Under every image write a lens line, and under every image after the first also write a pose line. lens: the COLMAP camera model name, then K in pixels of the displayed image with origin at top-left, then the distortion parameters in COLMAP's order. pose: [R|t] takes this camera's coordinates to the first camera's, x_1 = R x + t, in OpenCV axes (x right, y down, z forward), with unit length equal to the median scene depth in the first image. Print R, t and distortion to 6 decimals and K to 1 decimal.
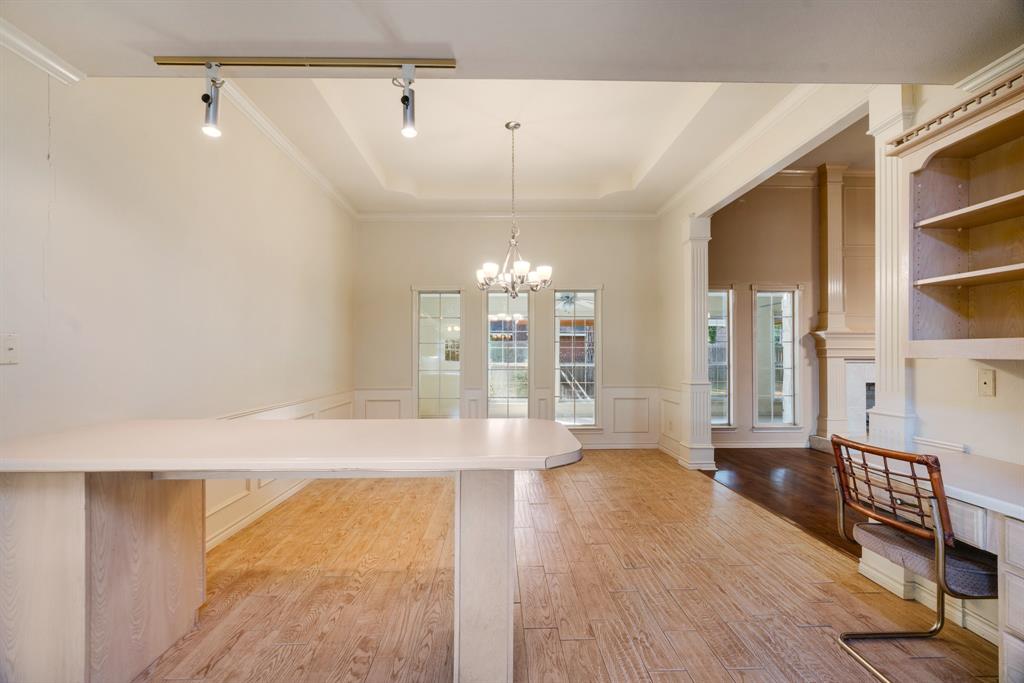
lens RADIAL K [[474.0, 0, 511.2], [0, 474.0, 346.2], [0, 0, 1]] dist [-0.000551, -0.000016]
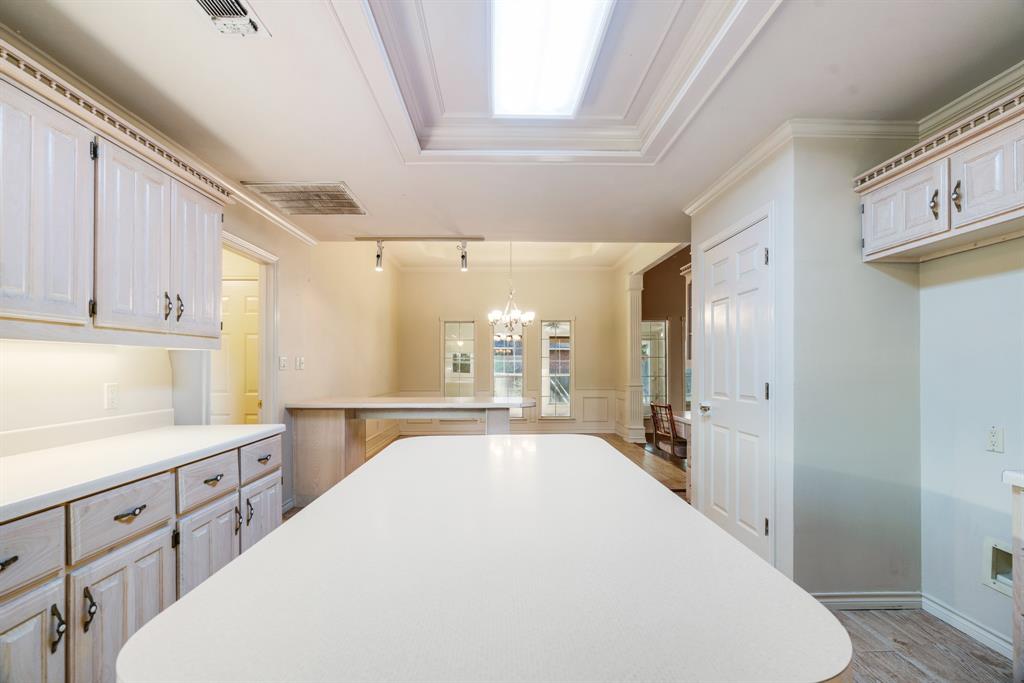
lens RADIAL K [[474.0, 0, 518.5], [0, 474.0, 363.7], [0, 0, 1]] dist [-0.000551, -0.000016]
pose [[0.999912, 0.001800, 0.013175, 0.006465], [-0.001934, 0.999946, 0.010180, -0.004953], [-0.013156, -0.010205, 0.999861, -0.427869]]
